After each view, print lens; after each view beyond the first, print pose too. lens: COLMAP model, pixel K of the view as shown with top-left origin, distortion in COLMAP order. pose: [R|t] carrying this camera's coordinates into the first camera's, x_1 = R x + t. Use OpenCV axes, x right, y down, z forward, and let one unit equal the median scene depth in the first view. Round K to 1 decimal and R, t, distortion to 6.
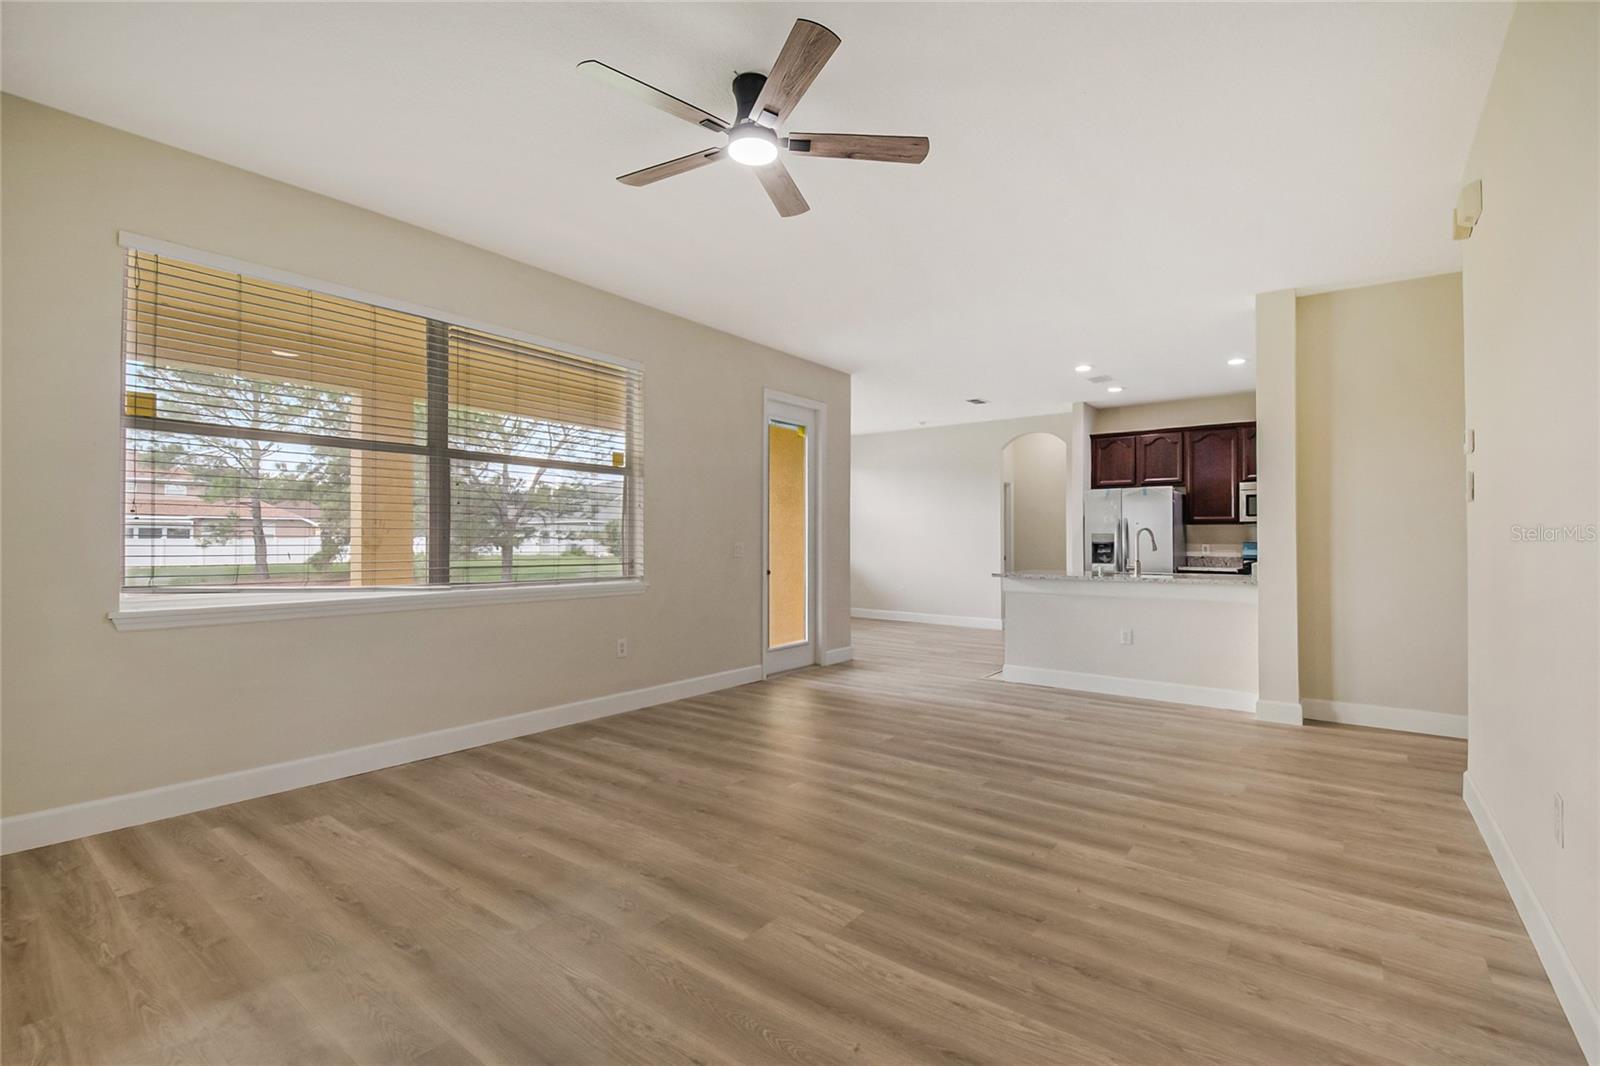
lens RADIAL K [[697.0, 0, 809.3], [0, 697.0, 546.0], [0, 0, 1]] dist [0.003073, -0.010665]
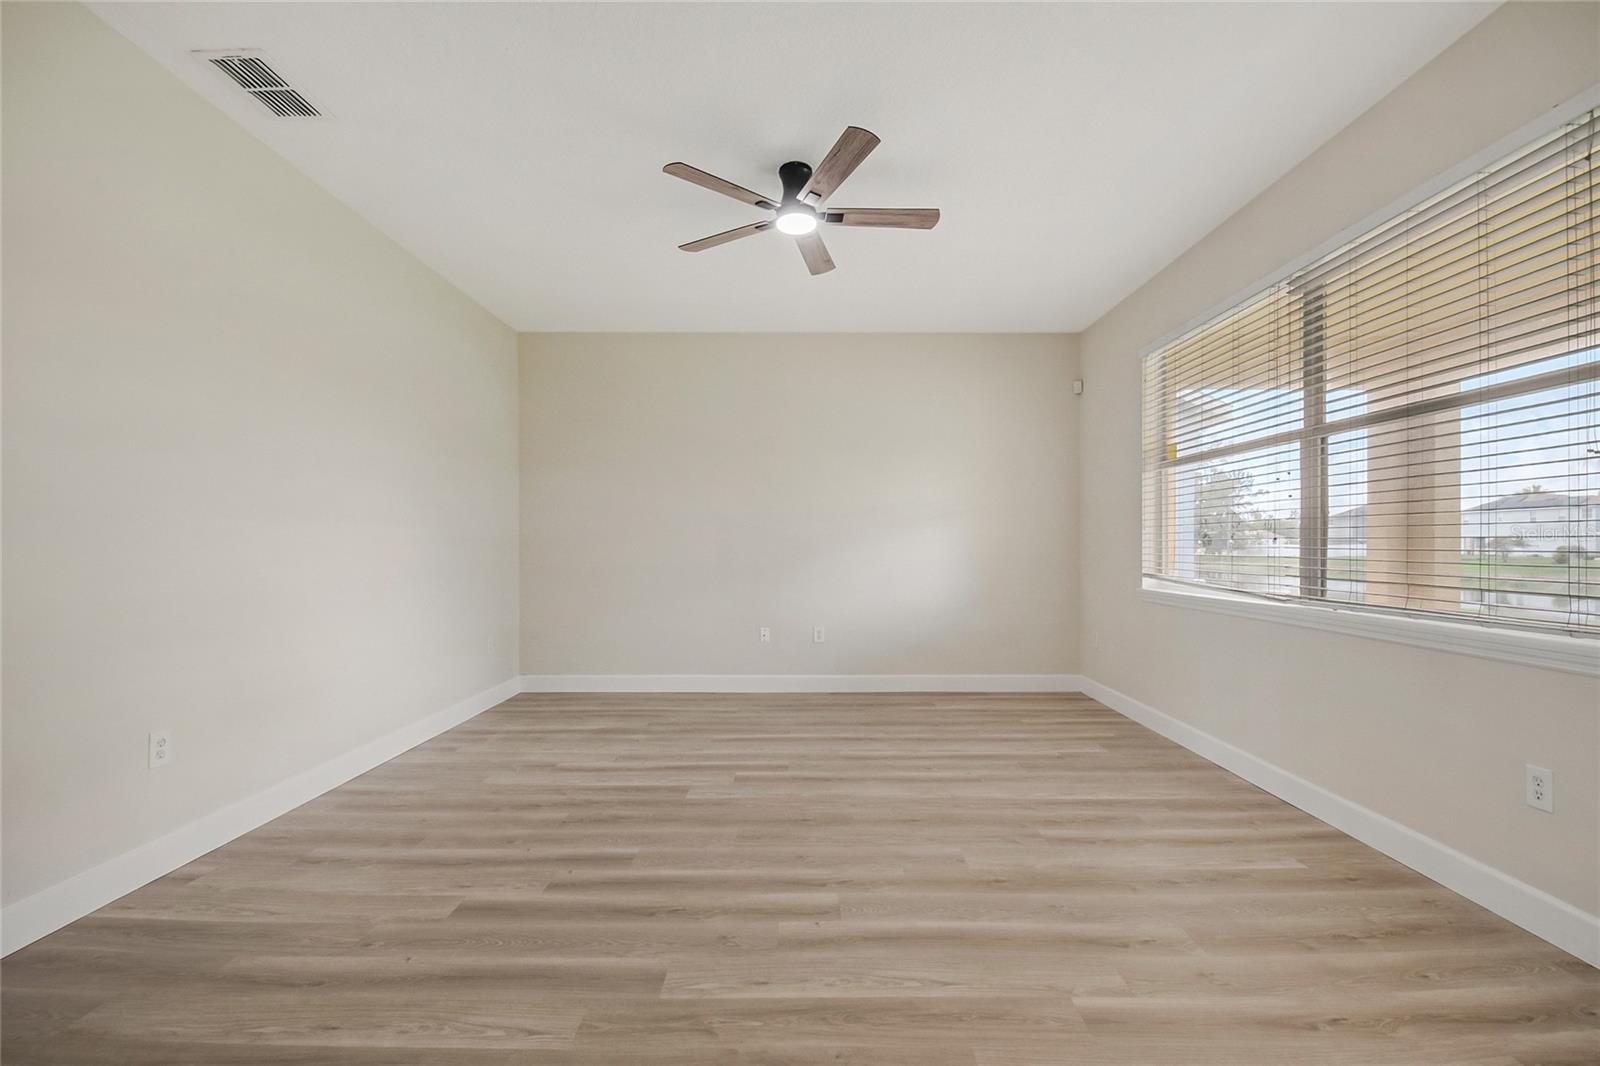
lens RADIAL K [[697.0, 0, 809.3], [0, 697.0, 546.0], [0, 0, 1]] dist [0.003073, -0.010665]
pose [[-0.791578, -0.003623, -0.611057, 0.512463], [-0.006831, 0.999972, 0.002921, -0.002601], [0.611029, 0.006486, -0.791581, 1.546916]]
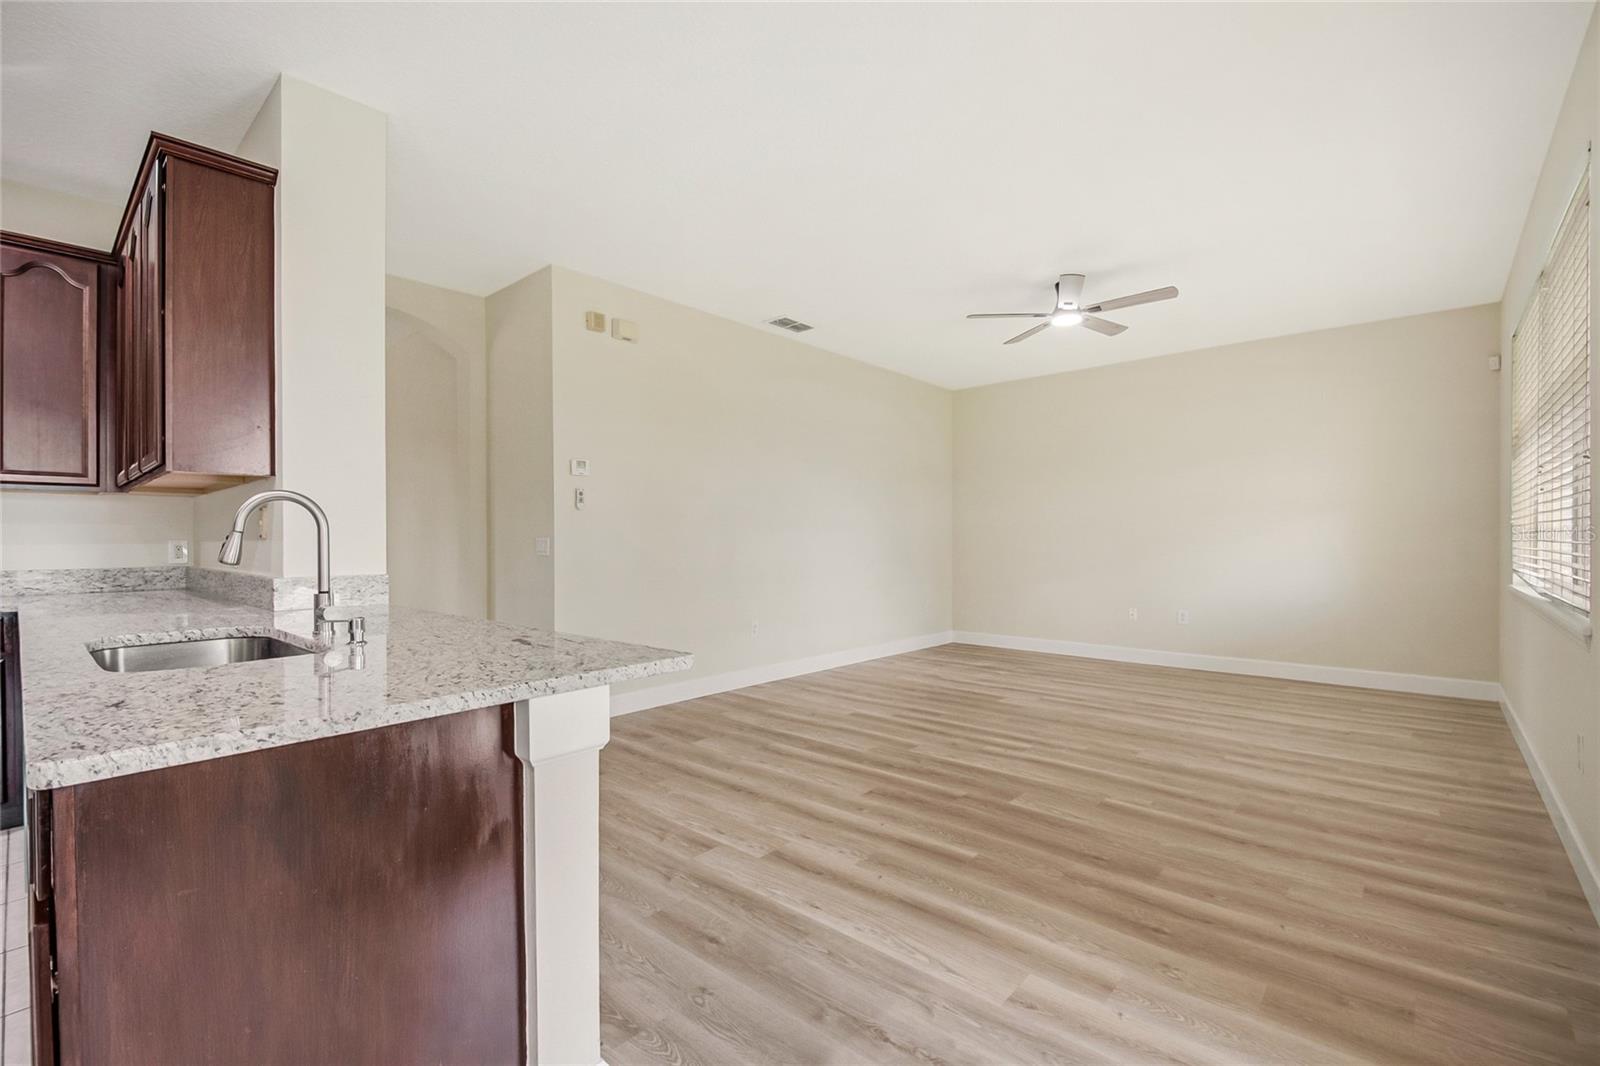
lens RADIAL K [[689.6, 0, 810.4], [0, 689.6, 529.9], [0, 0, 1]] dist [0.012657, -0.017494]
pose [[-0.997575, -0.000625, 0.069601, 0.355707], [-0.001147, 0.999972, -0.007459, -0.009286], [-0.069594, -0.007521, -0.997547, 2.217690]]
